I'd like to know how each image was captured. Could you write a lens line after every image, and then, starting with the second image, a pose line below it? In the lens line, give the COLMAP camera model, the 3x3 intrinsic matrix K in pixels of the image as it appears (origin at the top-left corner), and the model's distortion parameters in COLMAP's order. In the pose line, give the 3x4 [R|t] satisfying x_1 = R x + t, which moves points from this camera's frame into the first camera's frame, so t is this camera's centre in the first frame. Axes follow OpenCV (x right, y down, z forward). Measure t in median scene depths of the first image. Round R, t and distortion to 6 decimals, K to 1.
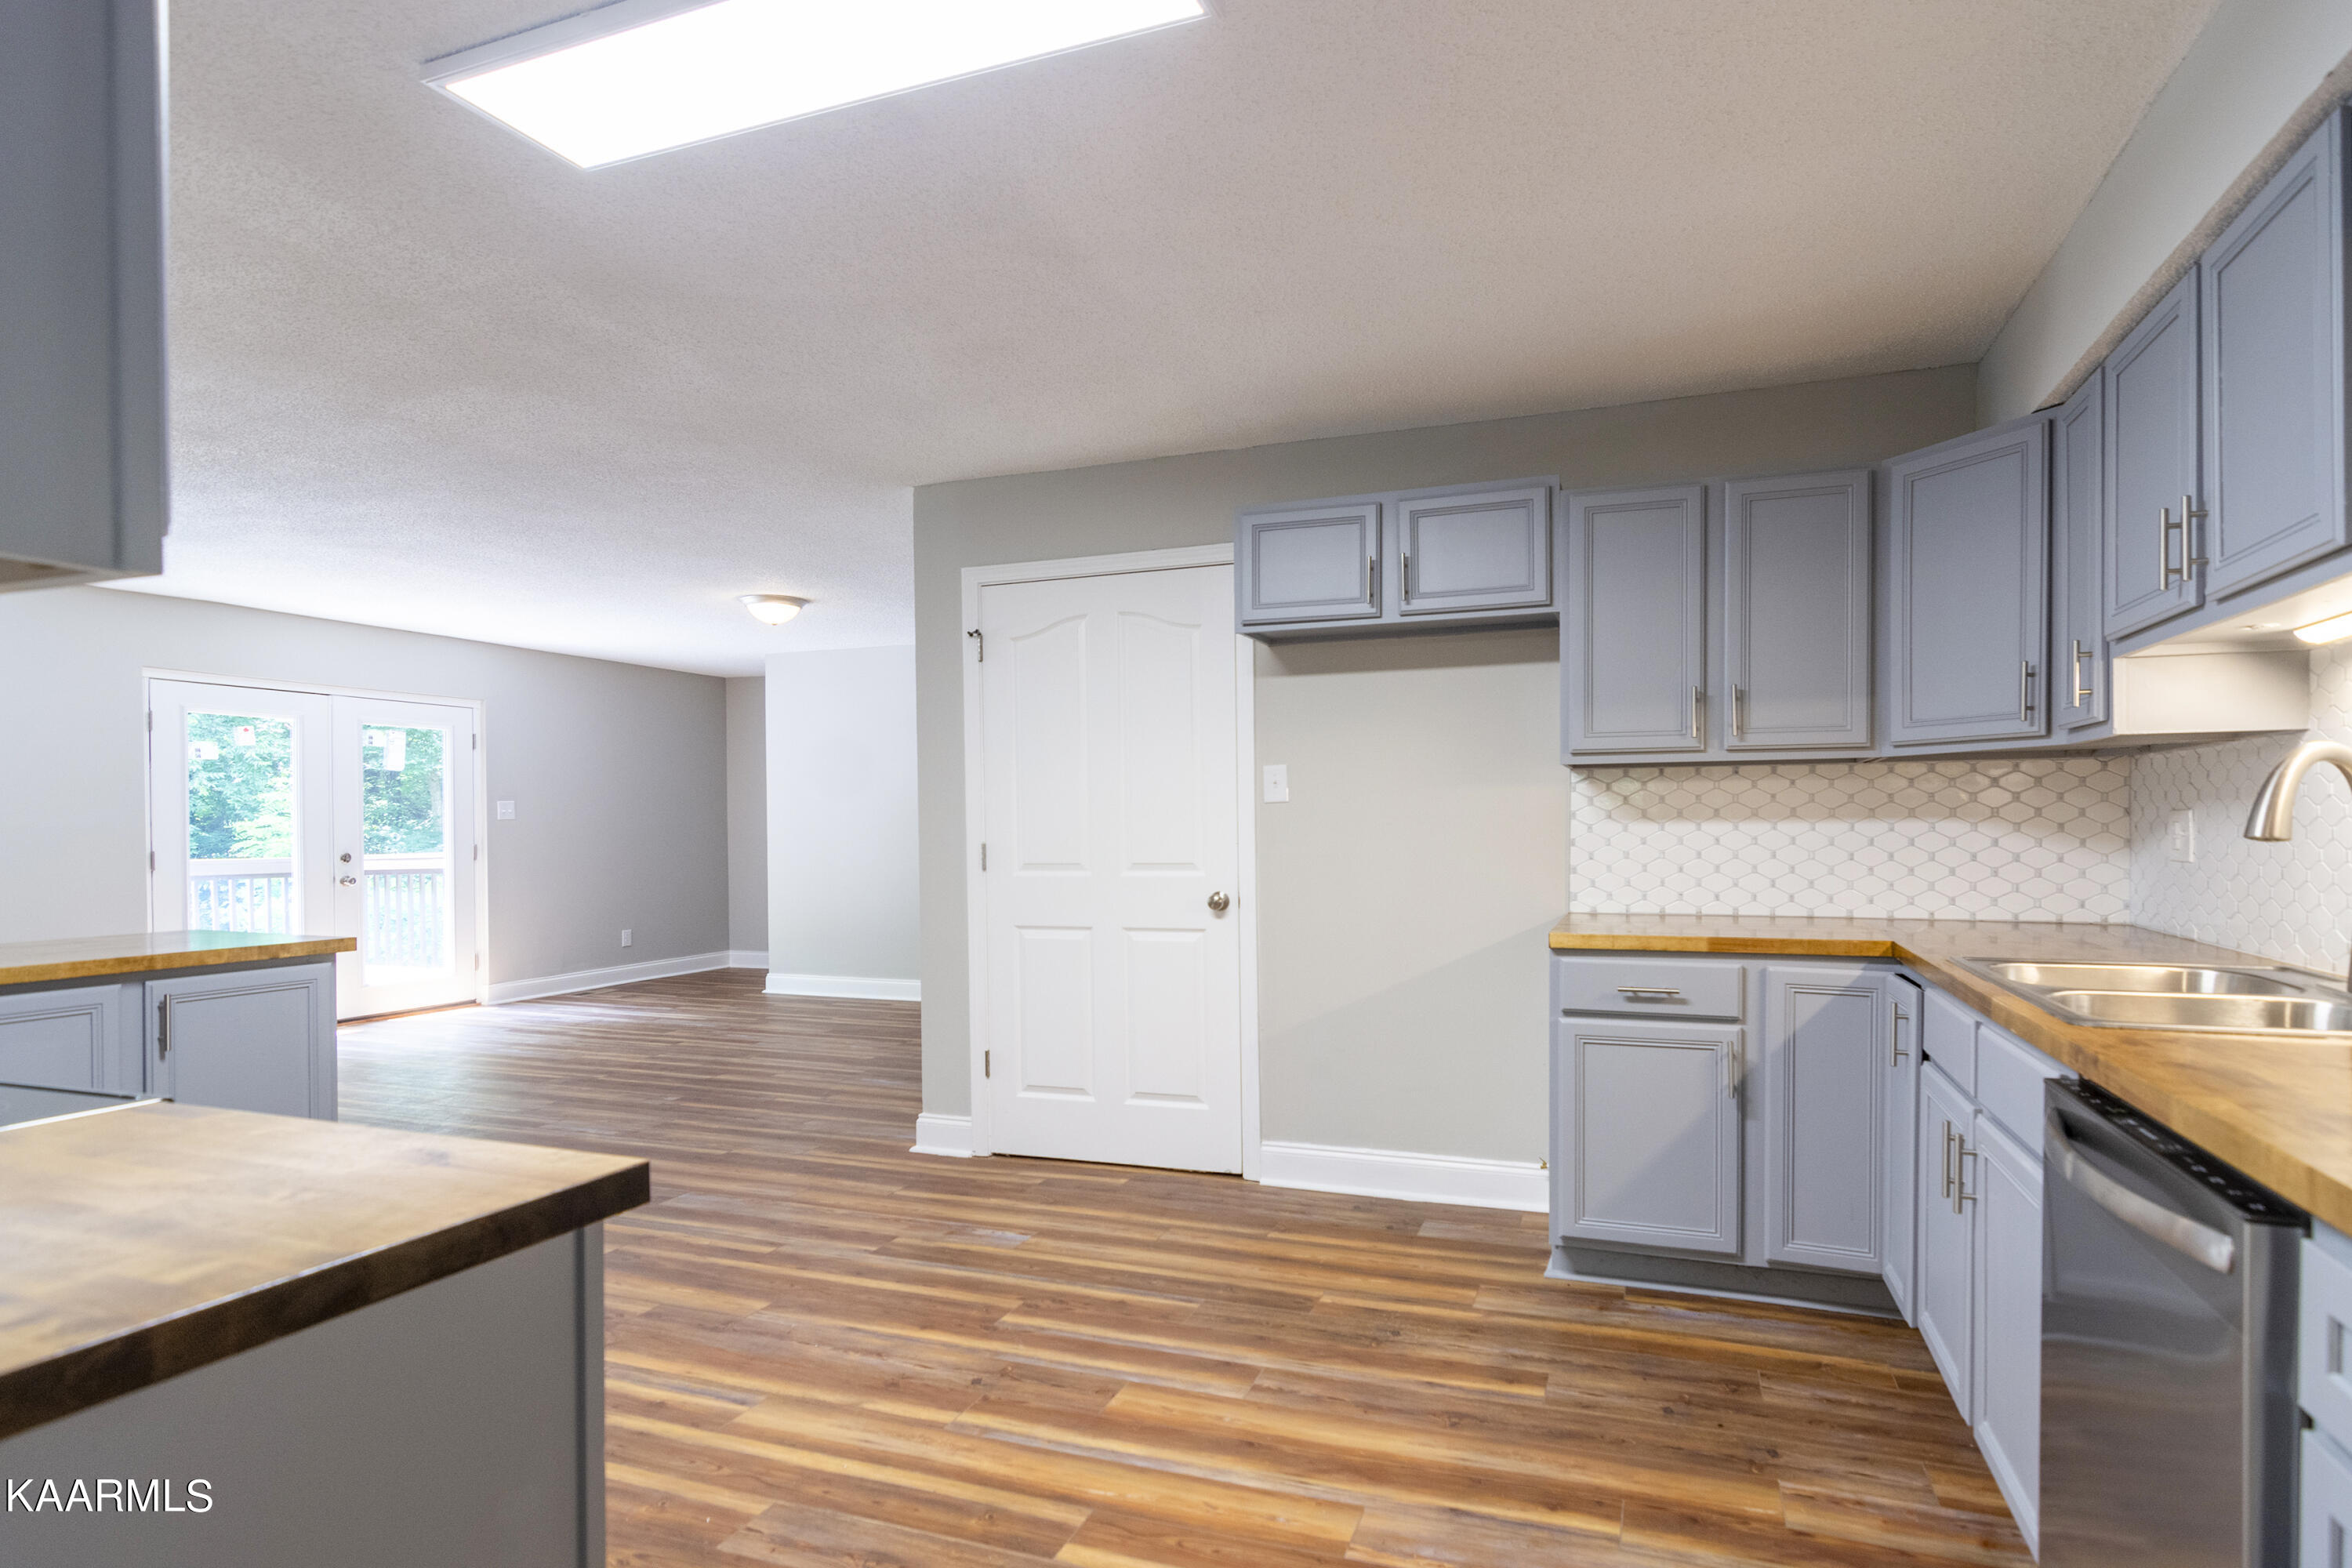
lens RADIAL K [[1076.8, 0, 1167.2], [0, 1076.8, 837.2], [0, 0, 1]] dist [0.000814, 0.000039]
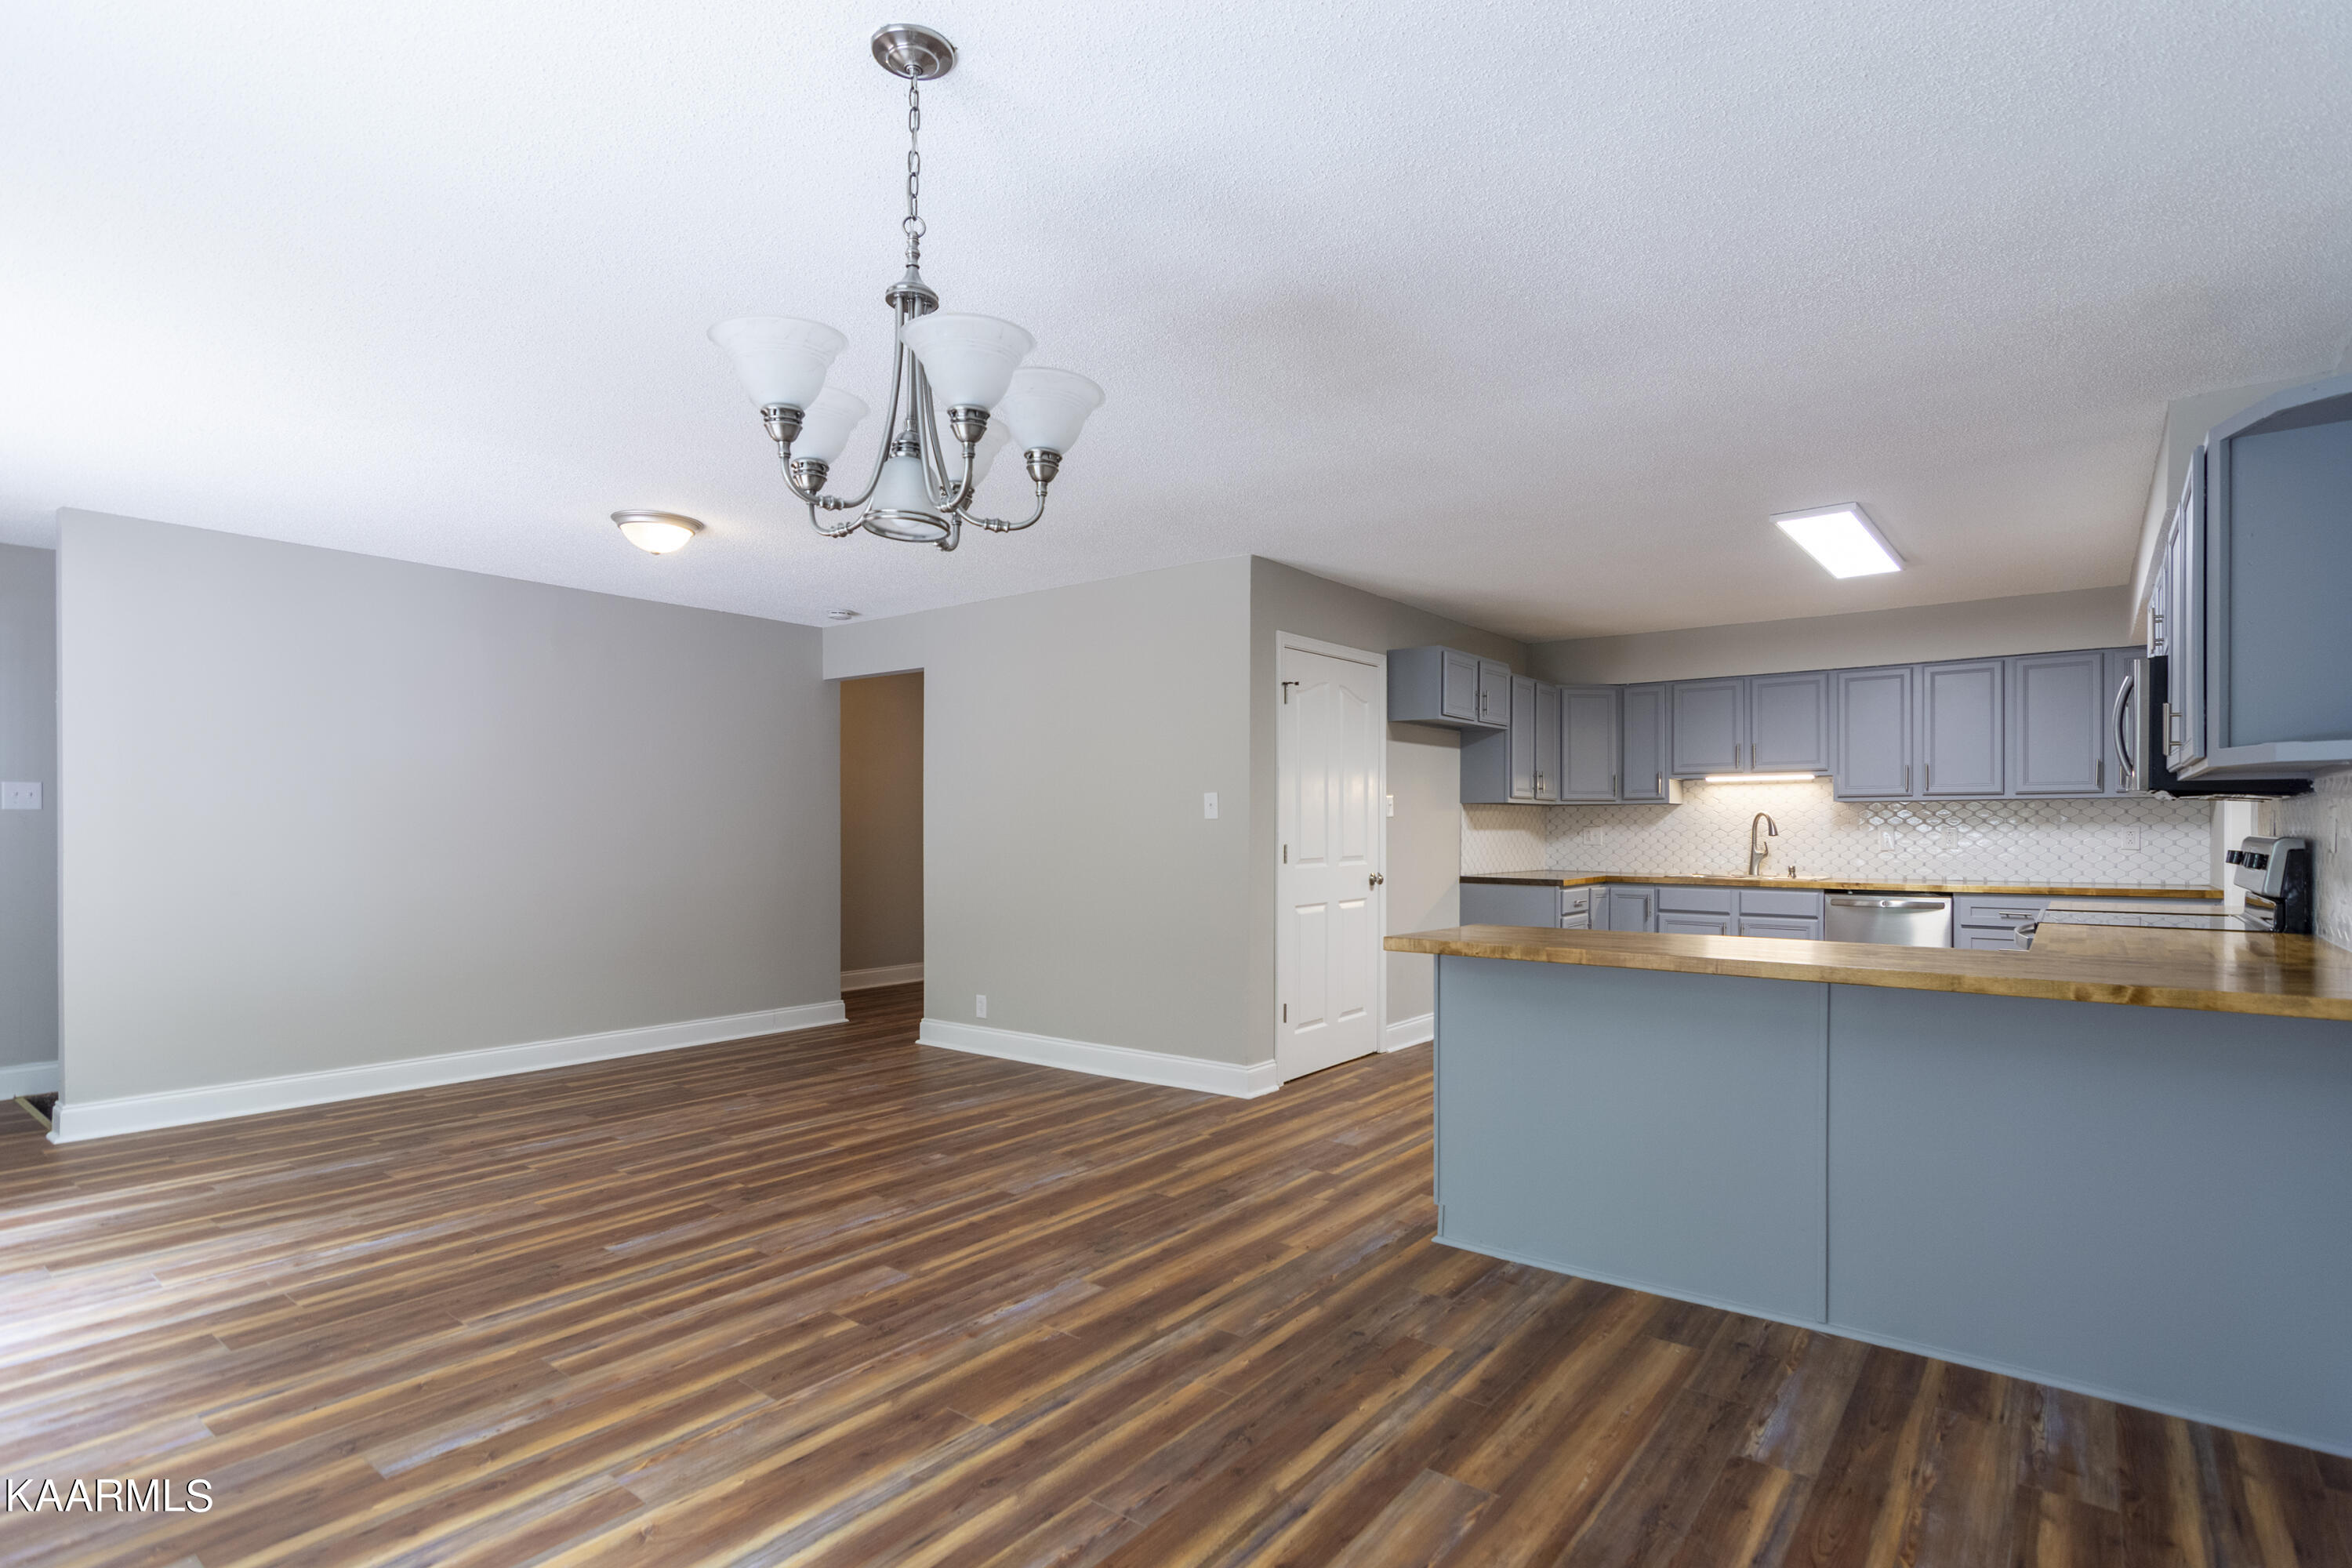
lens RADIAL K [[1181.5, 0, 1182.5], [0, 1181.5, 800.3], [0, 0, 1]] dist [0.001676, 0.000742]
pose [[0.341710, 0.020142, 0.939590, -1.409463], [-0.001311, 0.999780, -0.020956, -0.015786], [-0.939805, 0.005929, 0.341661, 0.568474]]
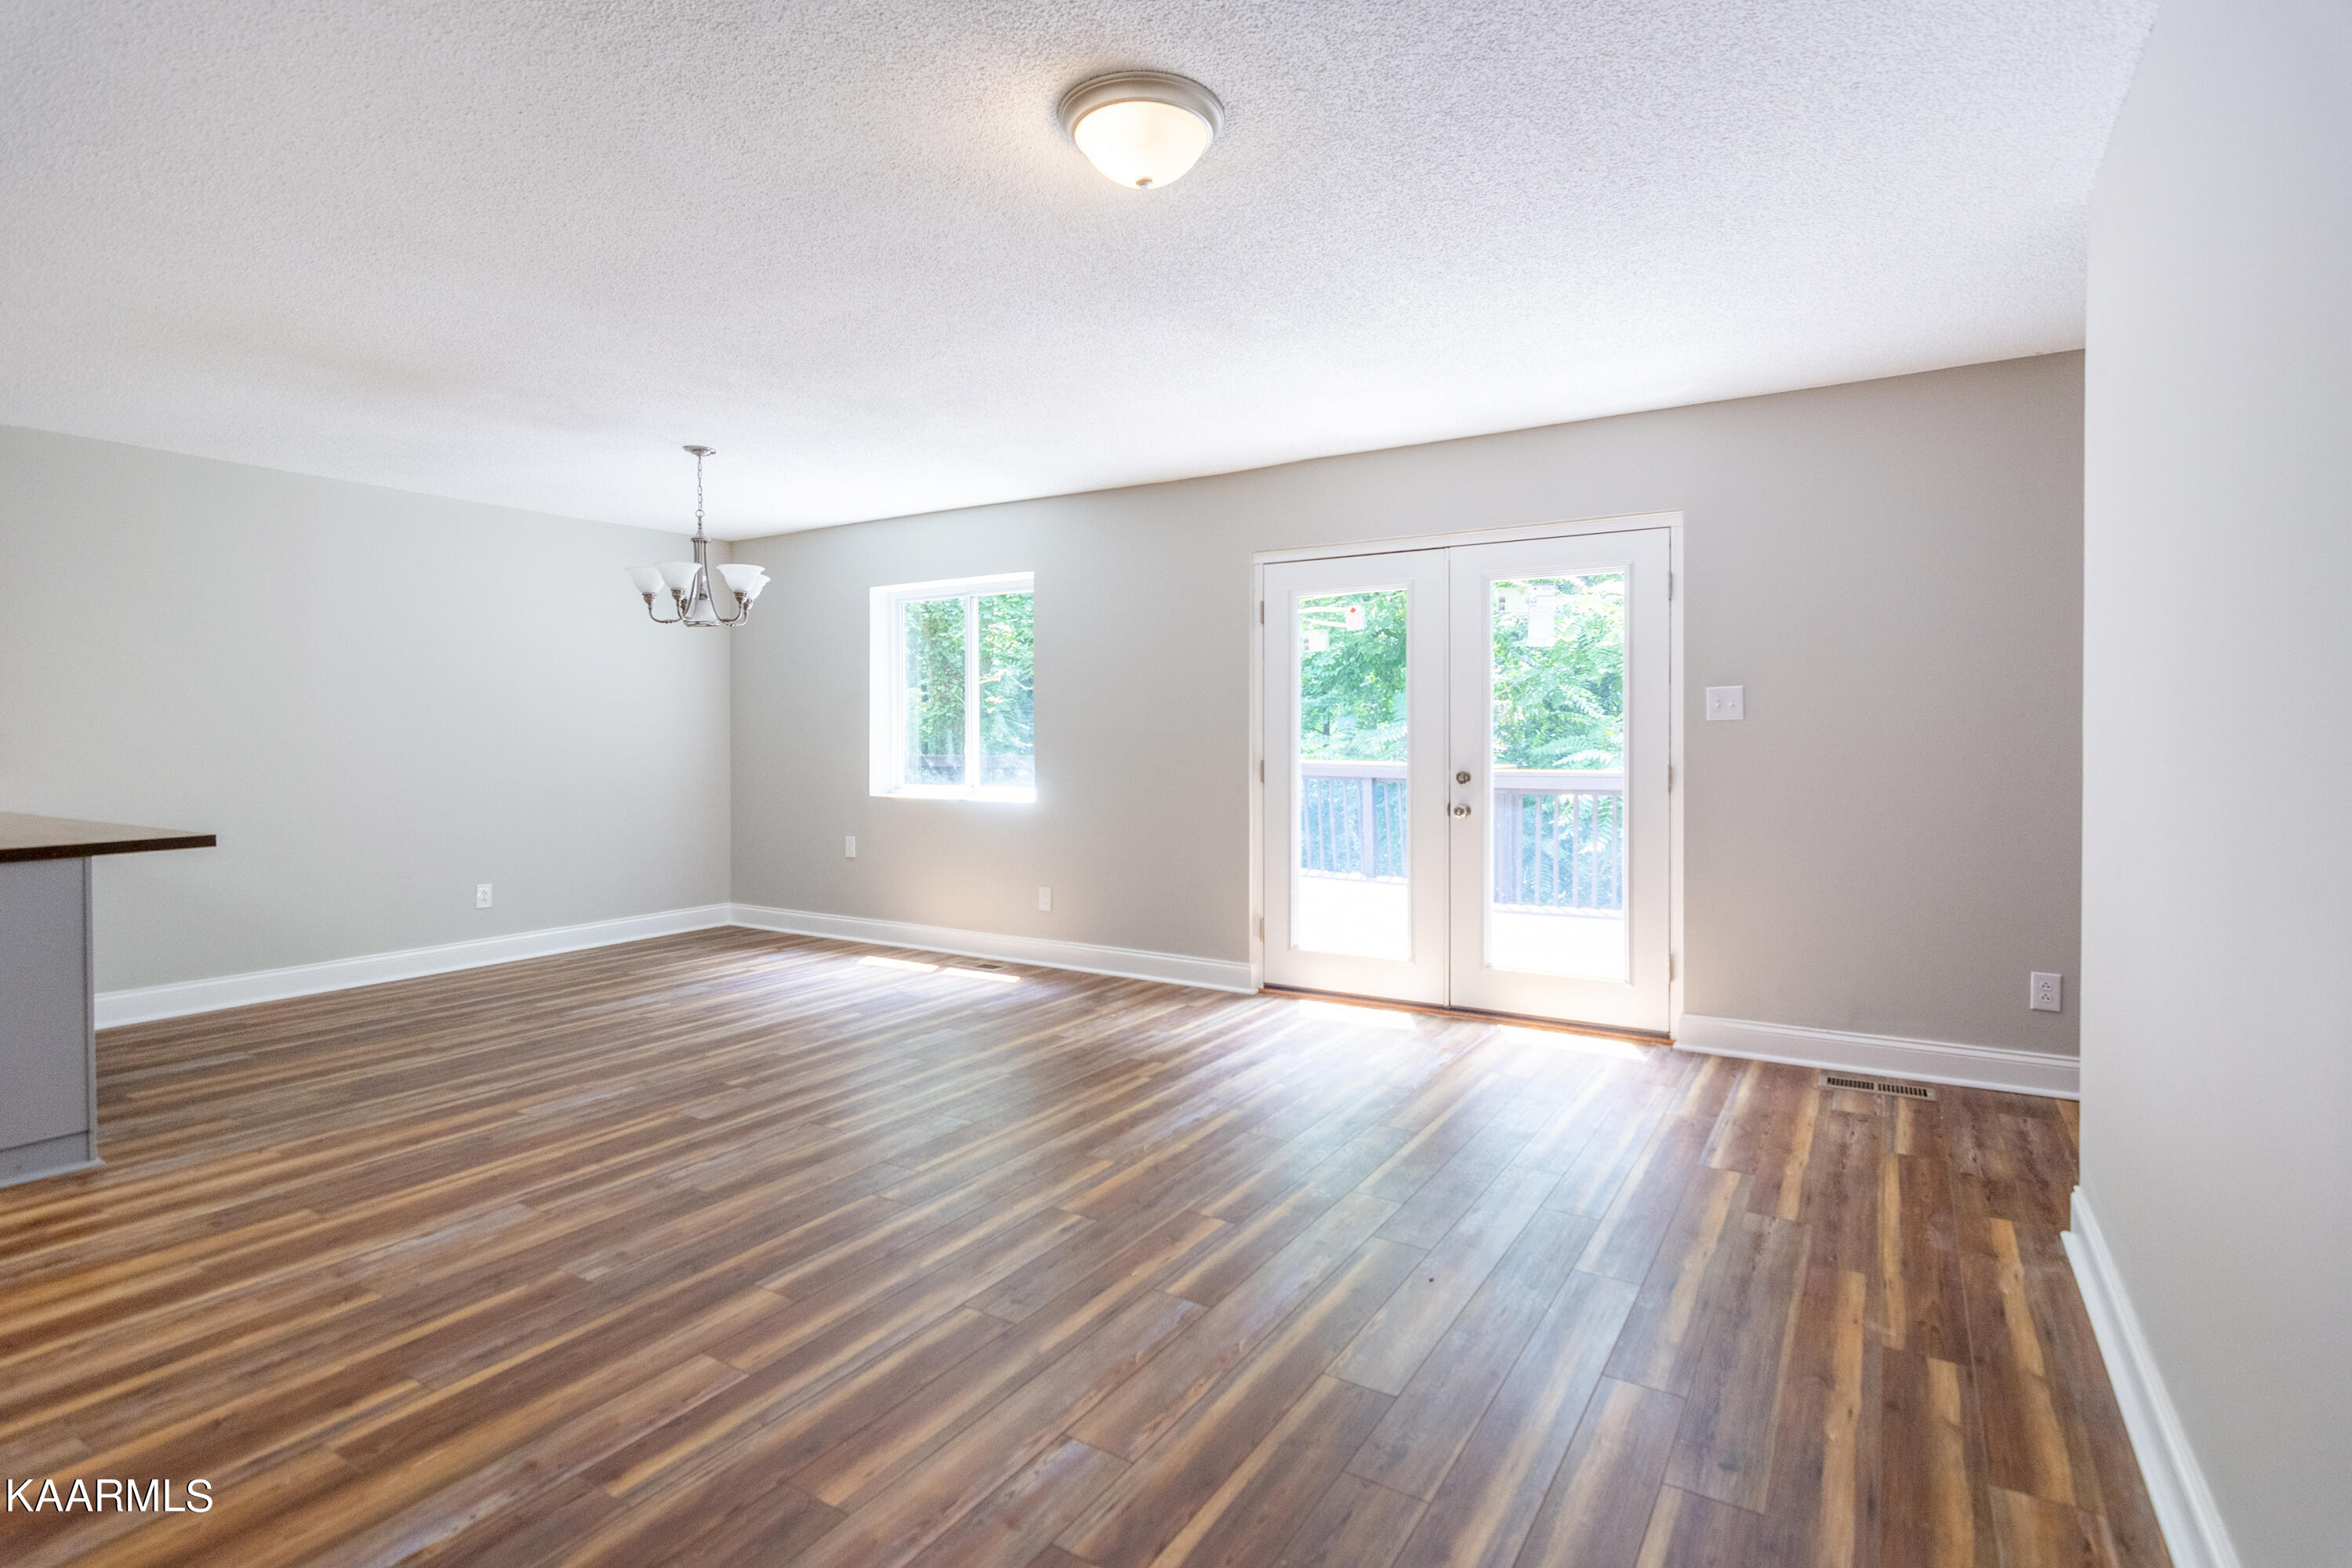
lens RADIAL K [[1144.0, 0, 1215.9], [0, 1144.0, 756.9], [0, 0, 1]] dist [0.003060, 0.001280]
pose [[-0.202501, 0.015677, -0.979157, 0.012471], [0.002623, 0.999877, 0.015467, -0.011515], [0.979279, 0.000564, -0.202517, 1.566869]]
